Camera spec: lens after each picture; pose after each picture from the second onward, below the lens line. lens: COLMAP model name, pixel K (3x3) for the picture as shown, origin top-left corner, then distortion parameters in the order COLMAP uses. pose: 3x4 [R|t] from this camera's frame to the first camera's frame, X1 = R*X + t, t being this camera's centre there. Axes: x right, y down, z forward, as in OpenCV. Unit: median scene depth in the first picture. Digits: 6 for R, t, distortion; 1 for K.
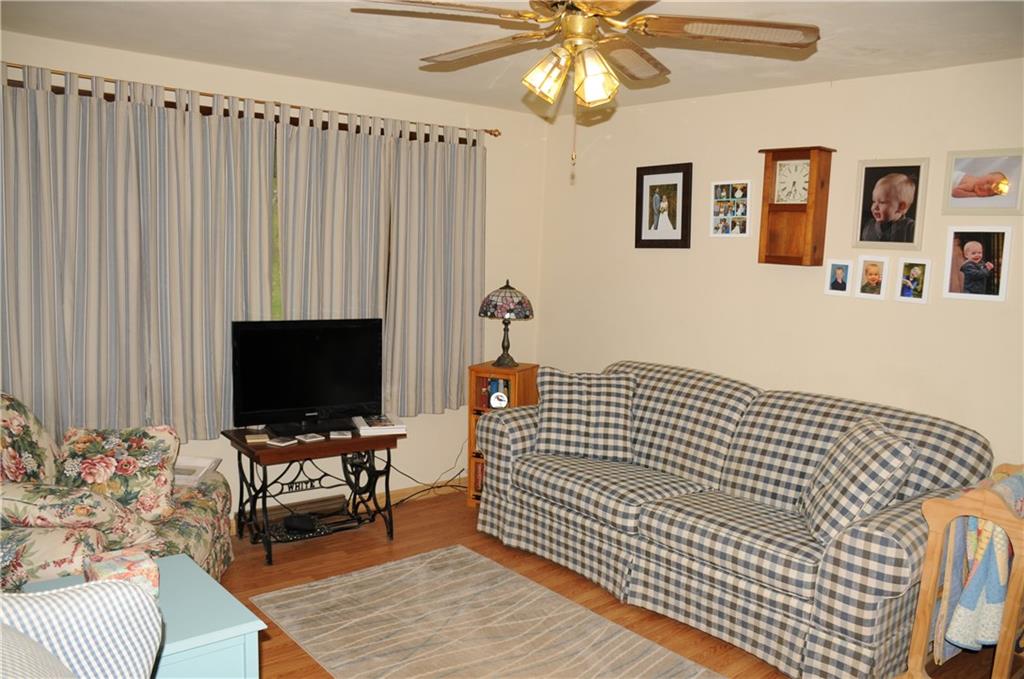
lens RADIAL K [[808.9, 0, 508.9], [0, 808.9, 361.8], [0, 0, 1]] dist [-0.153611, 0.126001]
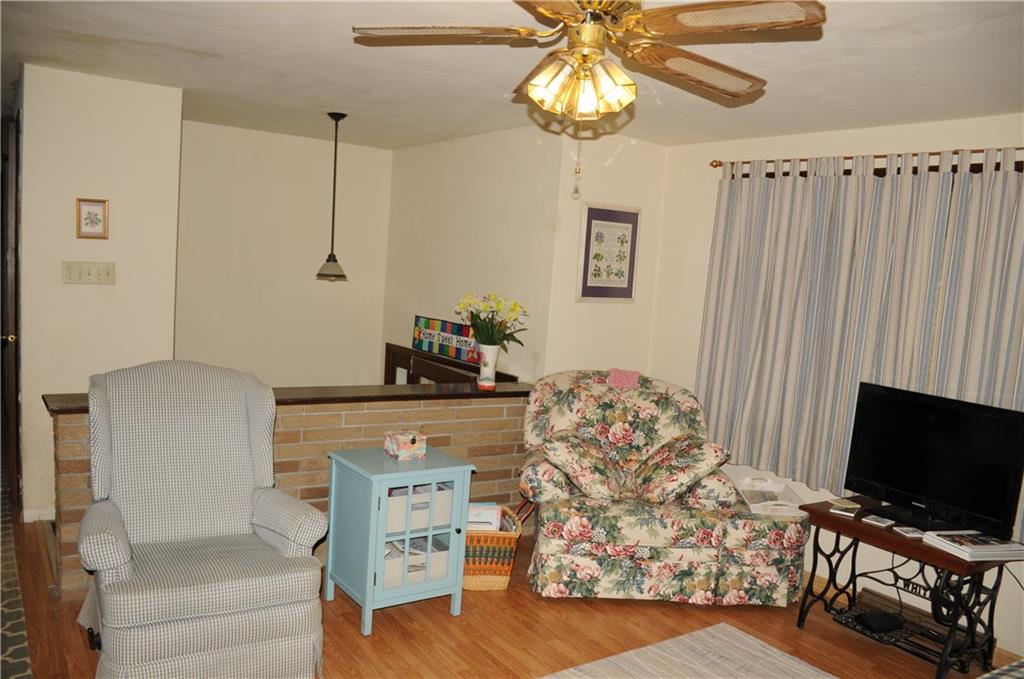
lens RADIAL K [[808.9, 0, 508.9], [0, 808.9, 361.8], [0, 0, 1]] dist [-0.153611, 0.126001]
pose [[-0.093299, 0.072934, -0.992963, 0.655103], [-0.217382, 0.971760, 0.091802, -0.069751], [0.971617, 0.224417, -0.074809, 0.646184]]
